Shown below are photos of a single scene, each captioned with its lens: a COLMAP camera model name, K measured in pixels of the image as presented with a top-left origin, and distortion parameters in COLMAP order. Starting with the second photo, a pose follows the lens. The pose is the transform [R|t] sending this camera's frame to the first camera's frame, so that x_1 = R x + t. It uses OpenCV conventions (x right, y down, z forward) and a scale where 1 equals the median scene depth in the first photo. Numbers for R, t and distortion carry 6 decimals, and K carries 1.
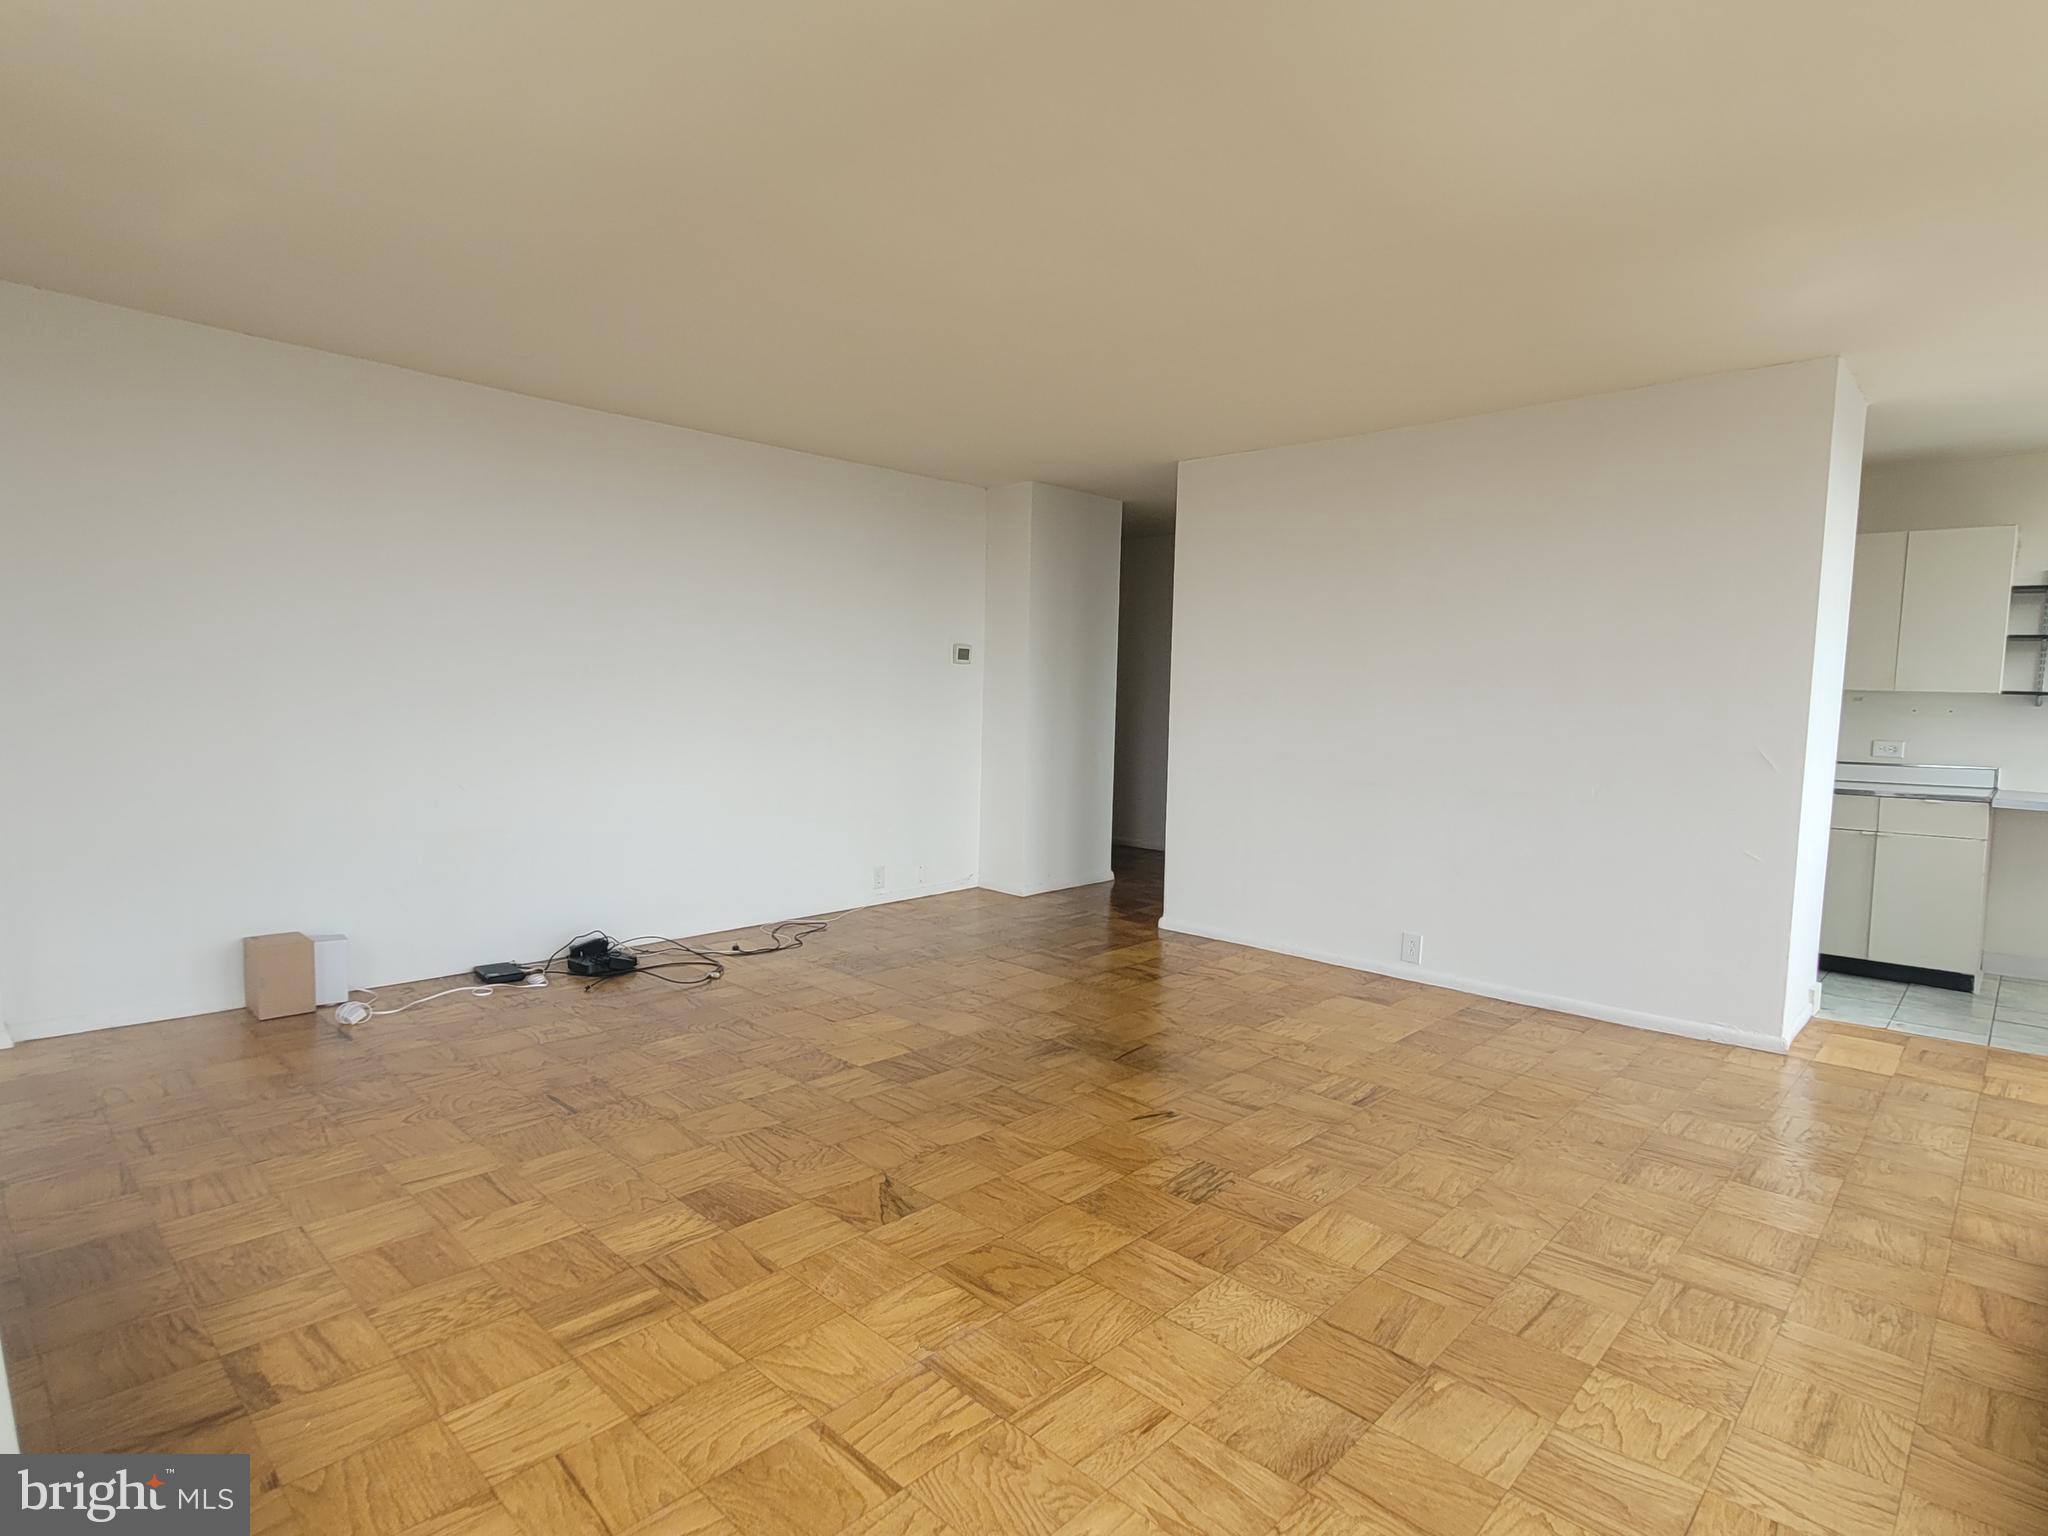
lens RADIAL K [[1076.2, 0, 1024.9], [0, 1076.2, 780.5], [0, 0, 1]] dist [0.001988, 0.002142]
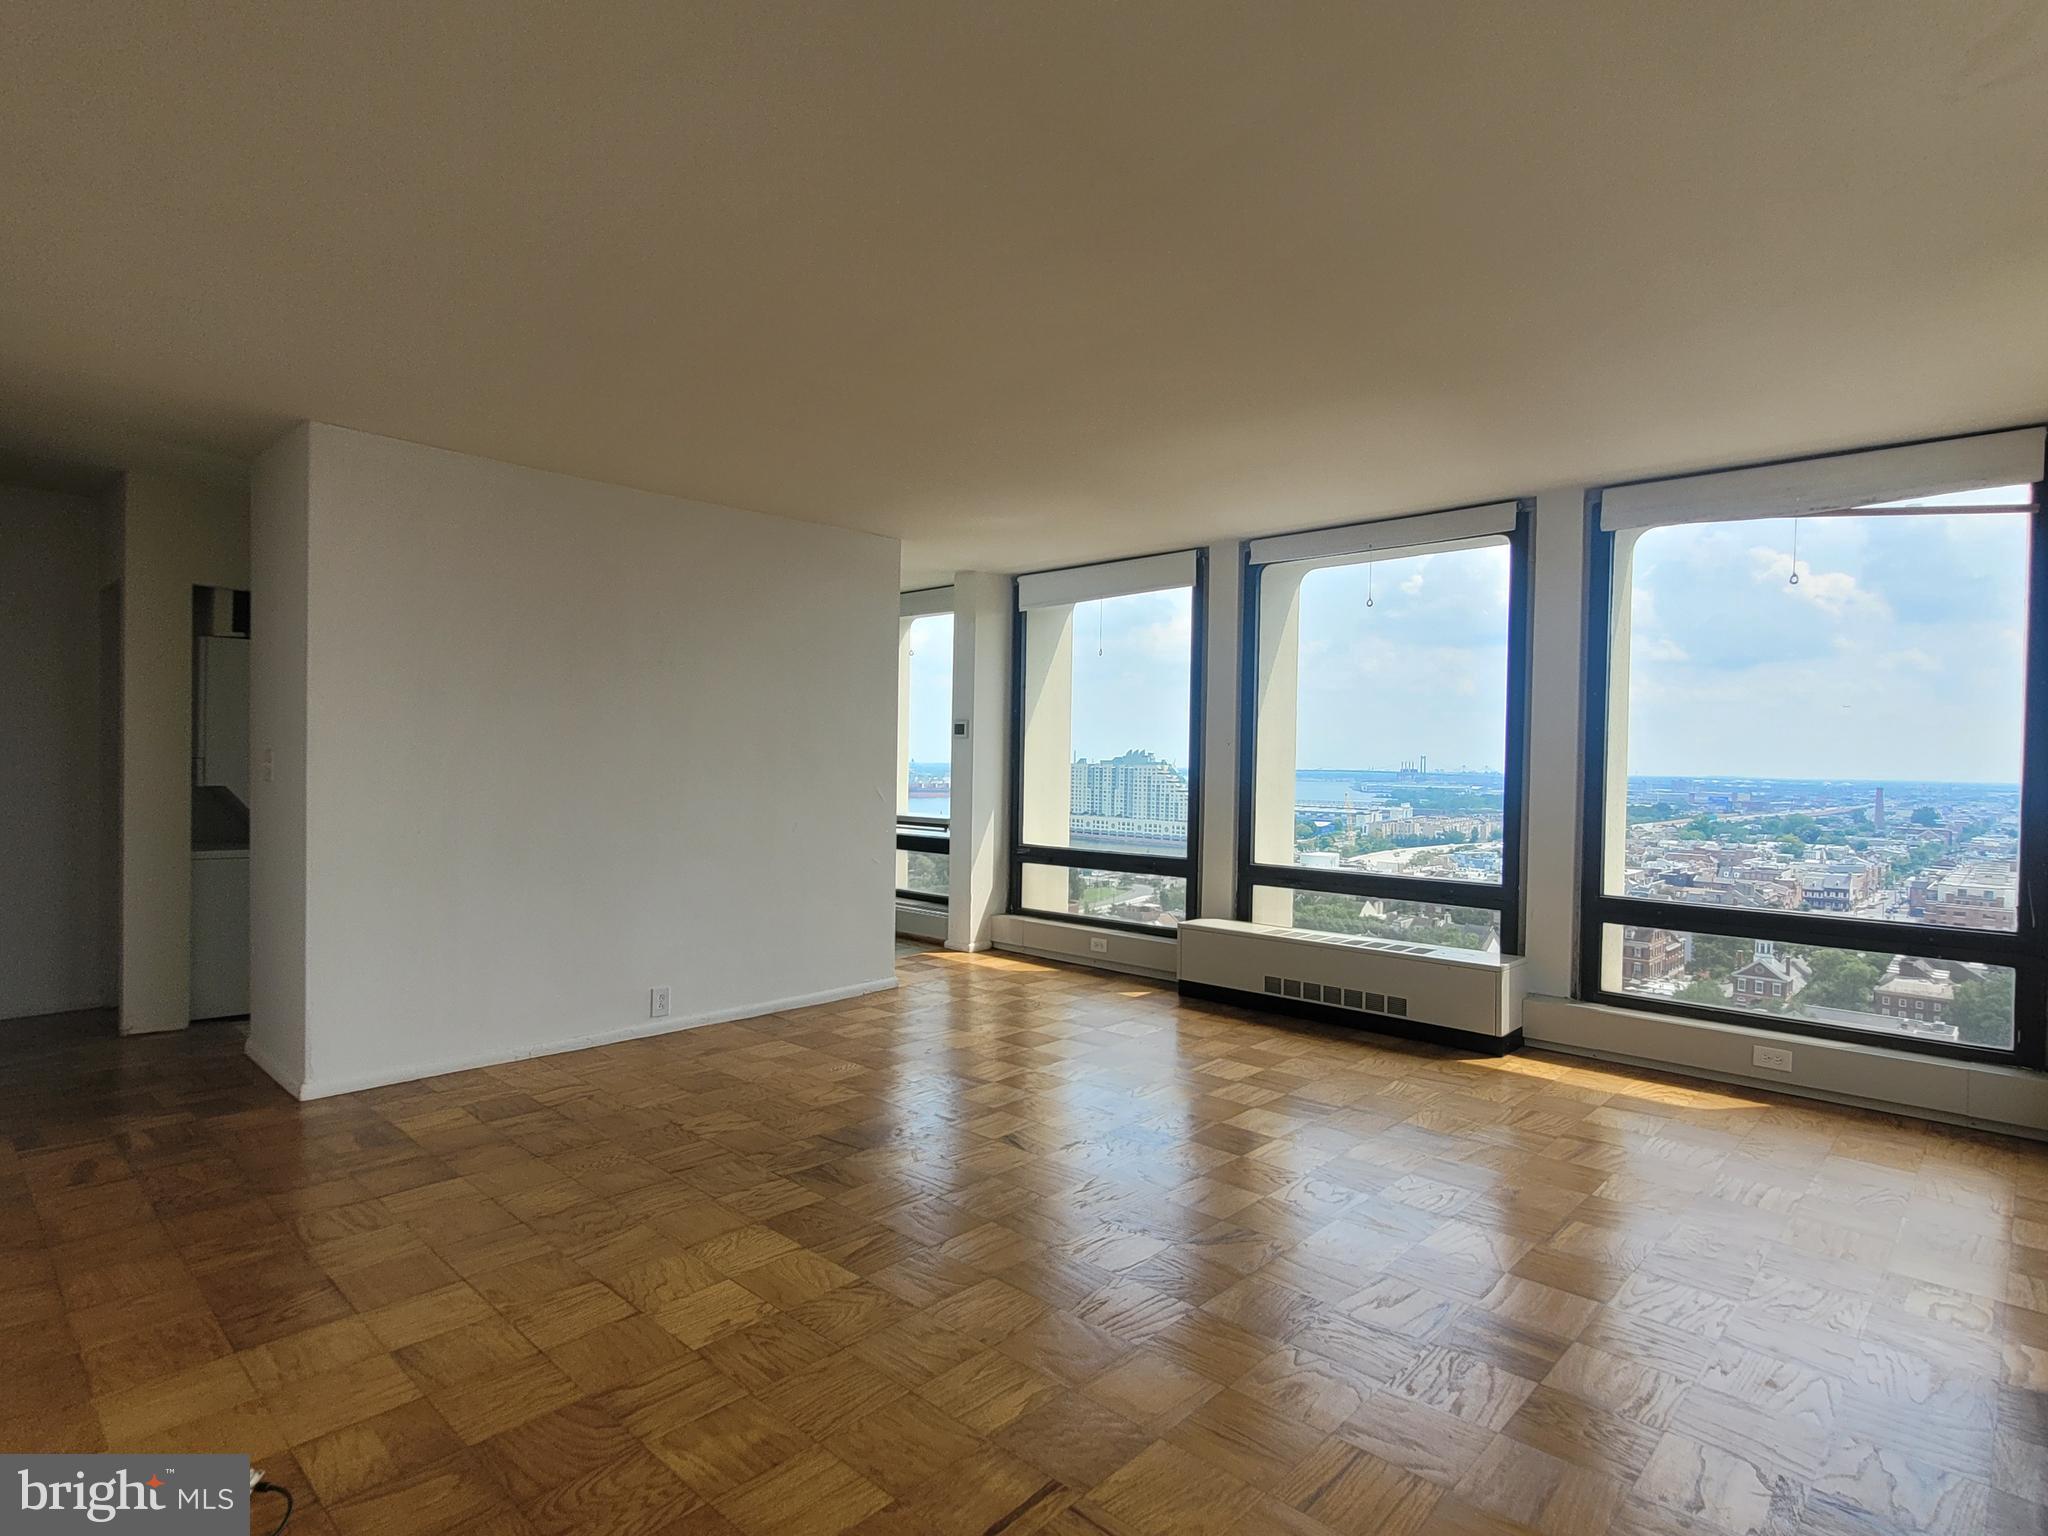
lens RADIAL K [[1076.2, 0, 1024.9], [0, 1076.2, 780.5], [0, 0, 1]] dist [0.001988, 0.002142]
pose [[-0.025617, -0.040068, 0.998869, -0.656412], [0.063827, 0.997092, 0.041633, -0.073323], [-0.997632, 0.064822, -0.022985, 0.663741]]
